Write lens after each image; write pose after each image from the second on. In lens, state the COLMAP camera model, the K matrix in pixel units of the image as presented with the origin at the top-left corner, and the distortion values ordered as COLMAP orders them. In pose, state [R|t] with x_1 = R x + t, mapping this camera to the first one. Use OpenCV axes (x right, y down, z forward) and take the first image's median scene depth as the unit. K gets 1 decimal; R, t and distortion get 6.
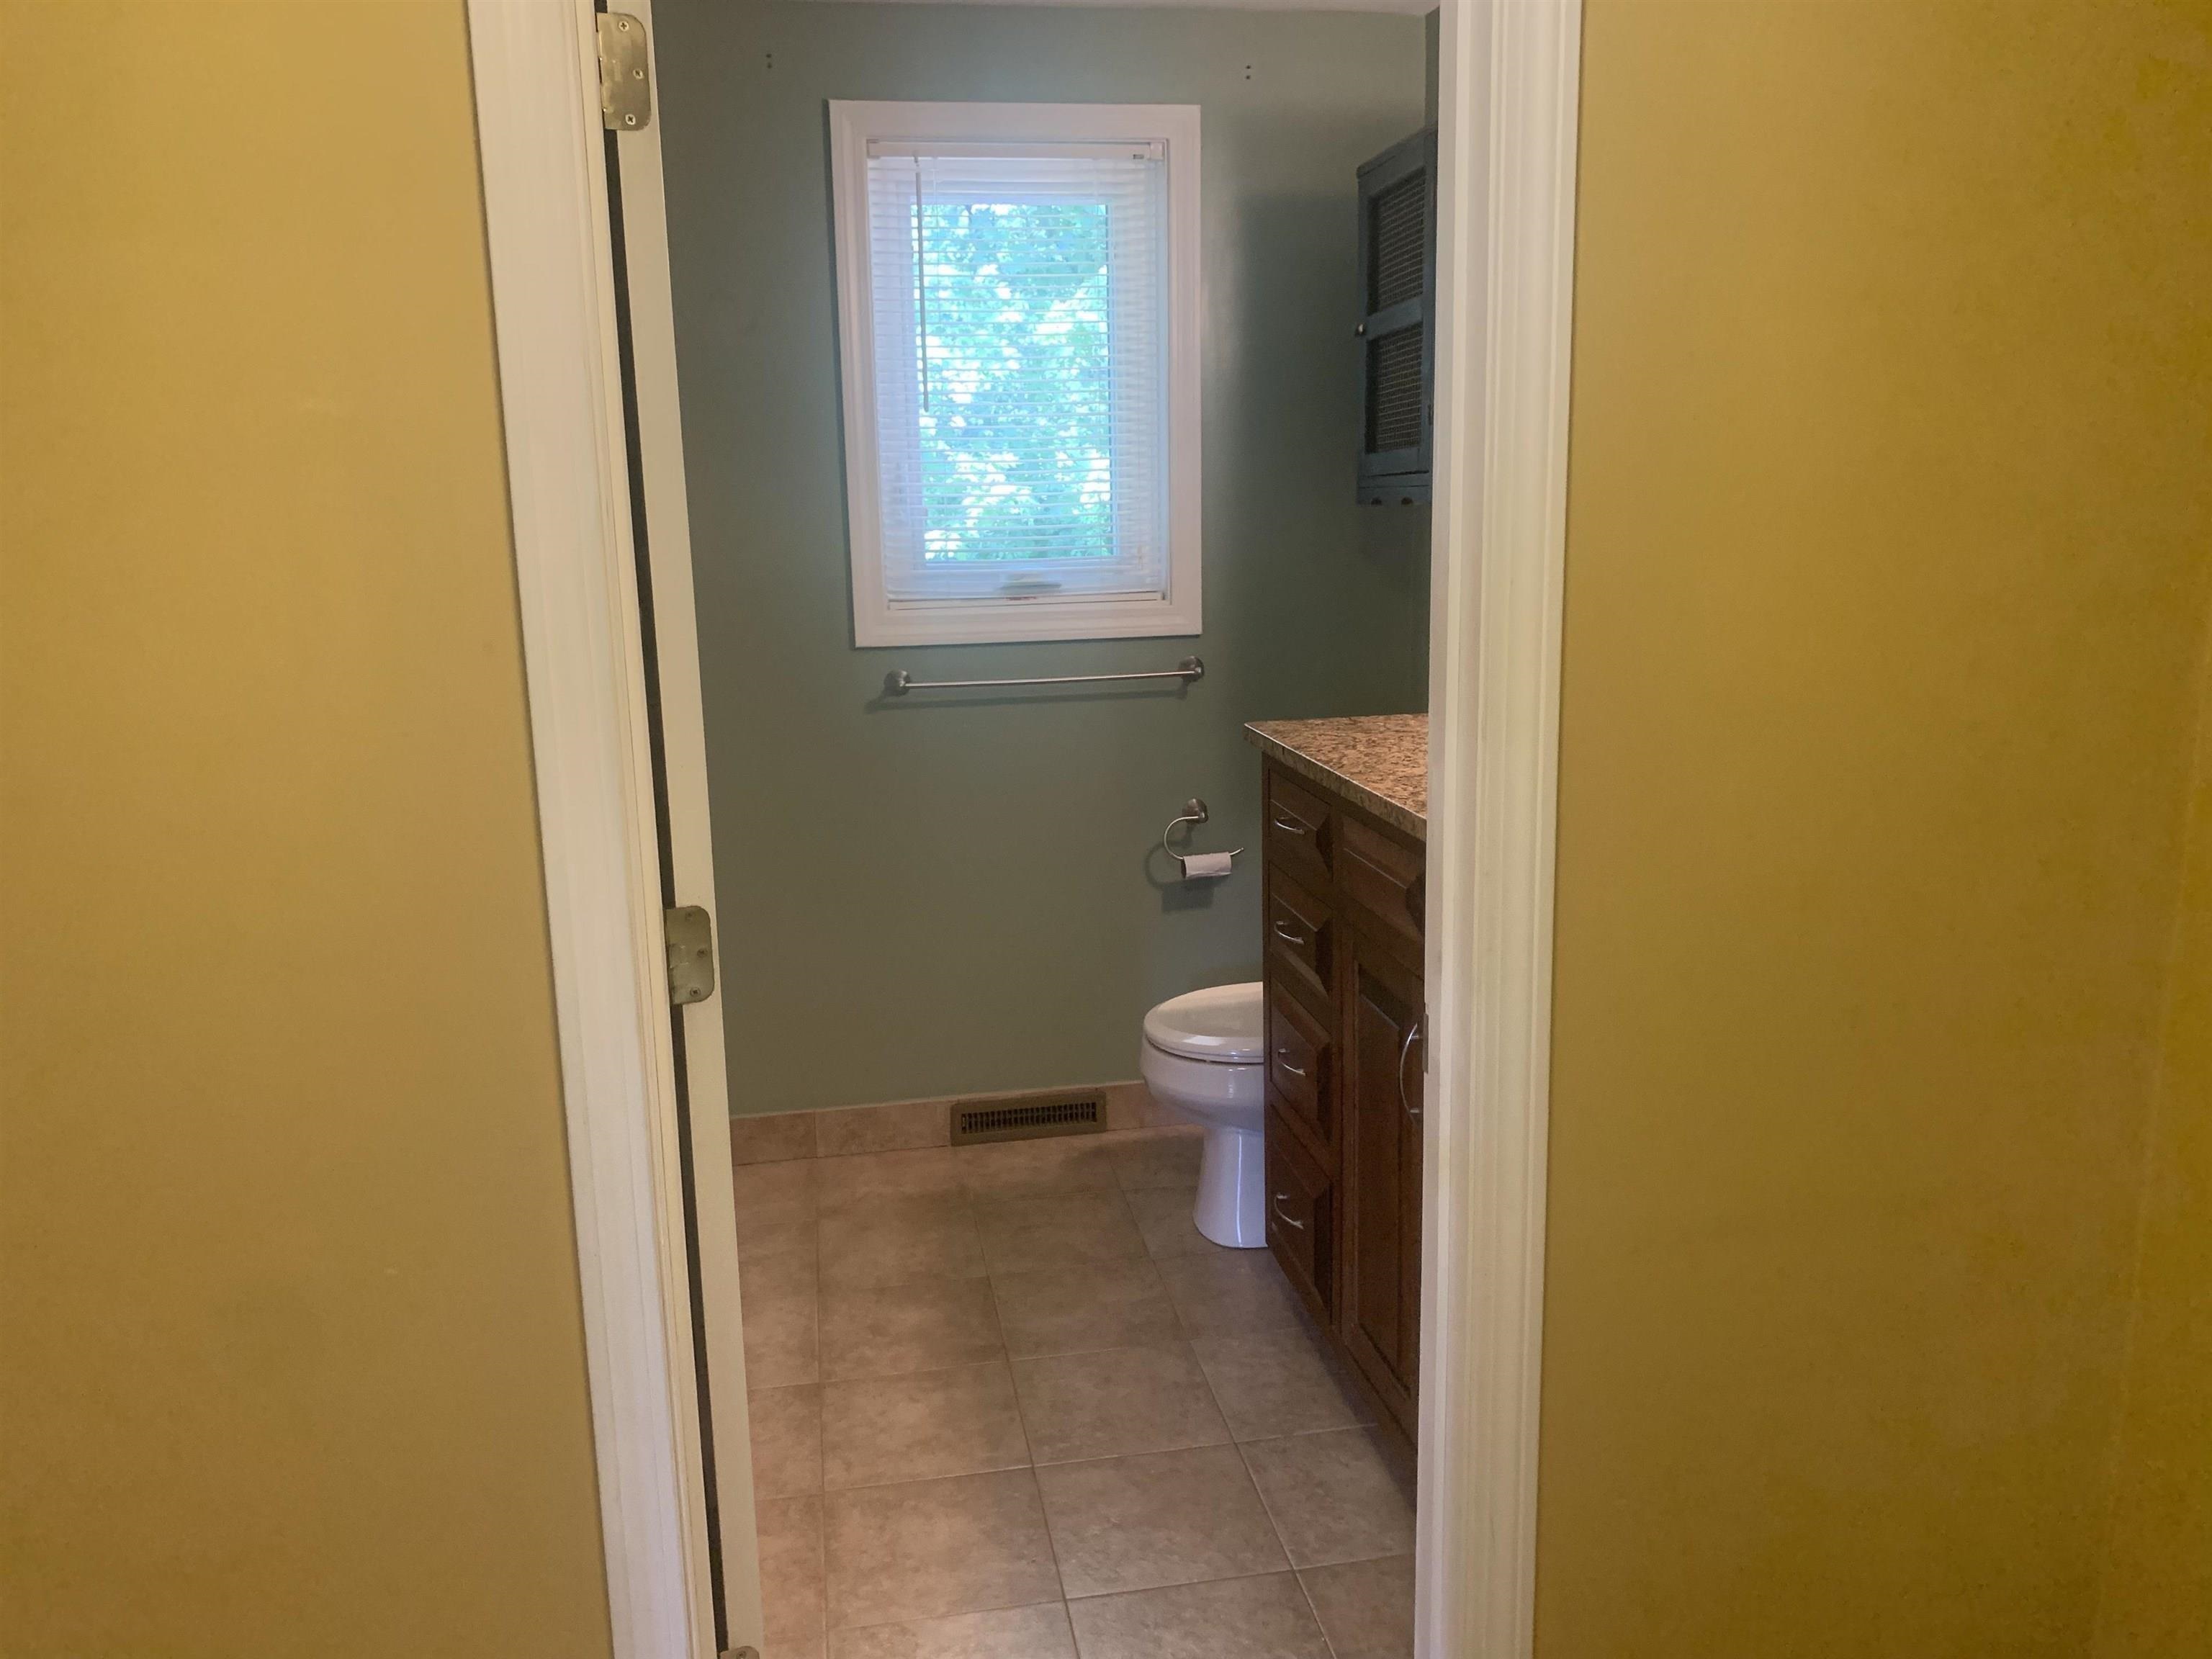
lens RADIAL K [[1665.8, 0, 1088.8], [0, 1665.8, 827.1], [0, 0, 1]] dist [0.065554, -0.083048]
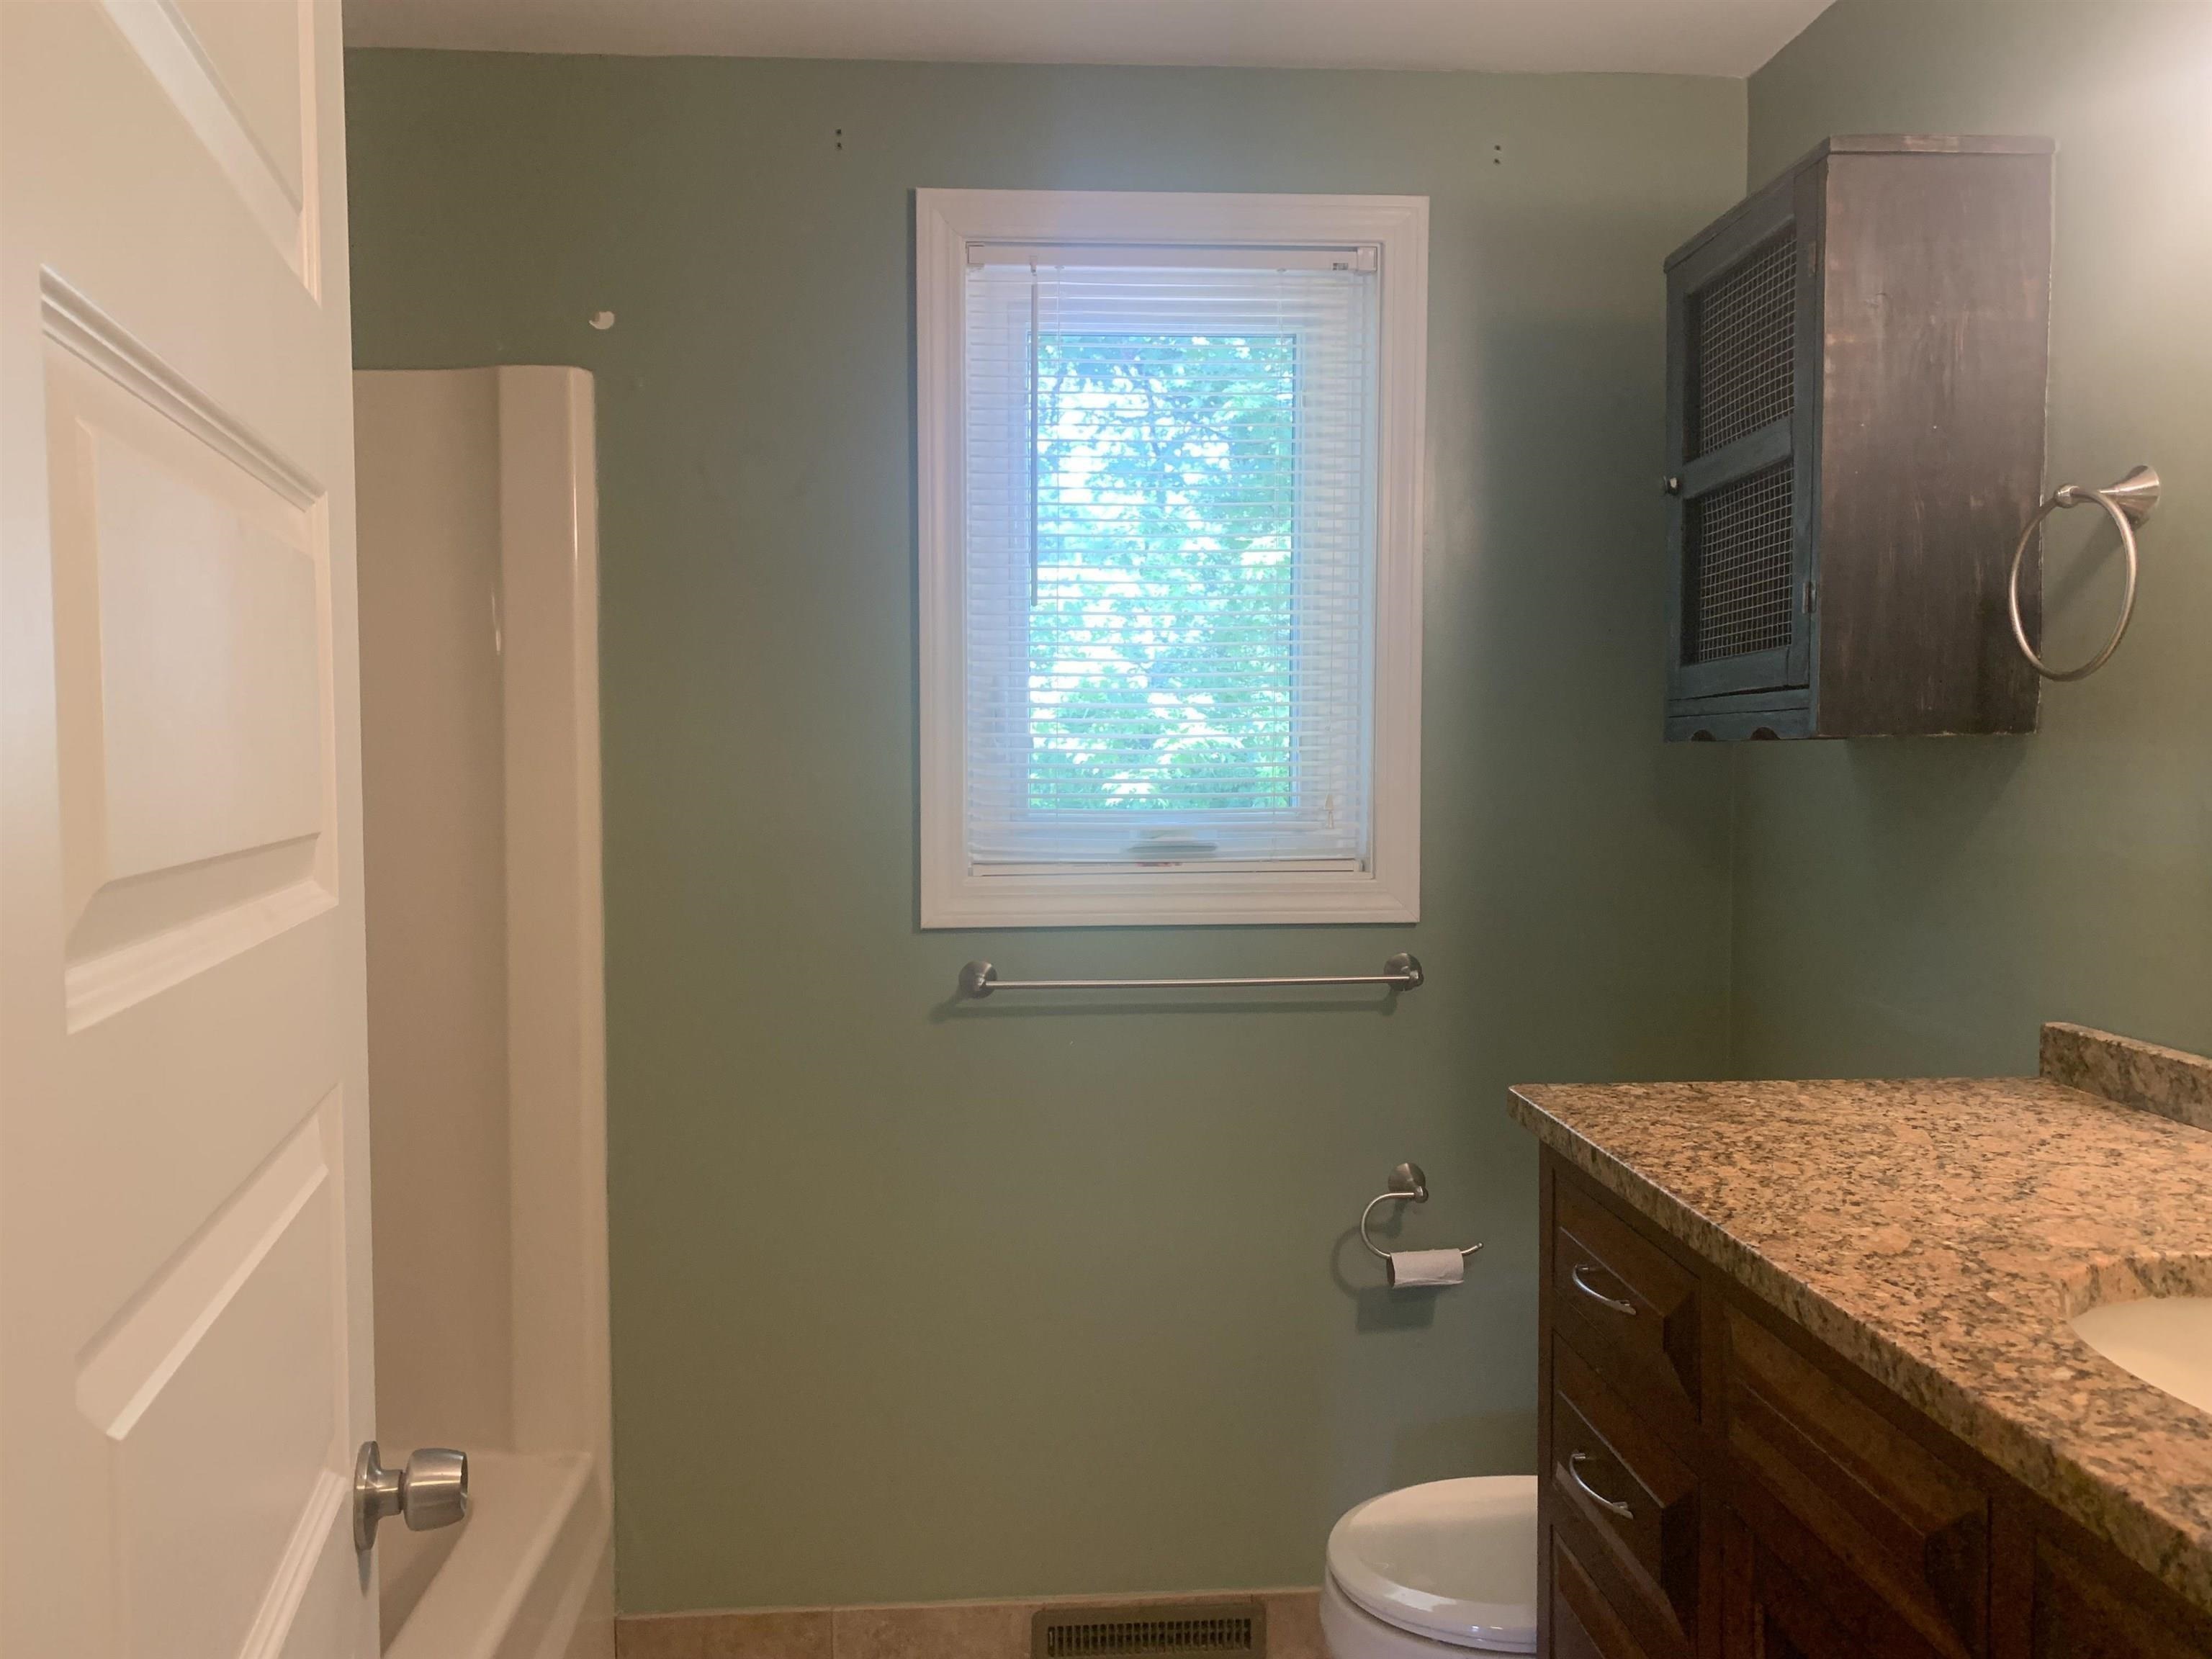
lens RADIAL K [[1665.8, 0, 1093.0], [0, 1665.8, 813.1], [0, 0, 1]] dist [0.065554, -0.083048]
pose [[0.992917, 0.023926, -0.116375, 0.013068], [-0.041273, 0.987971, -0.149031, -0.053303], [0.111409, 0.152778, 0.981961, 0.307138]]
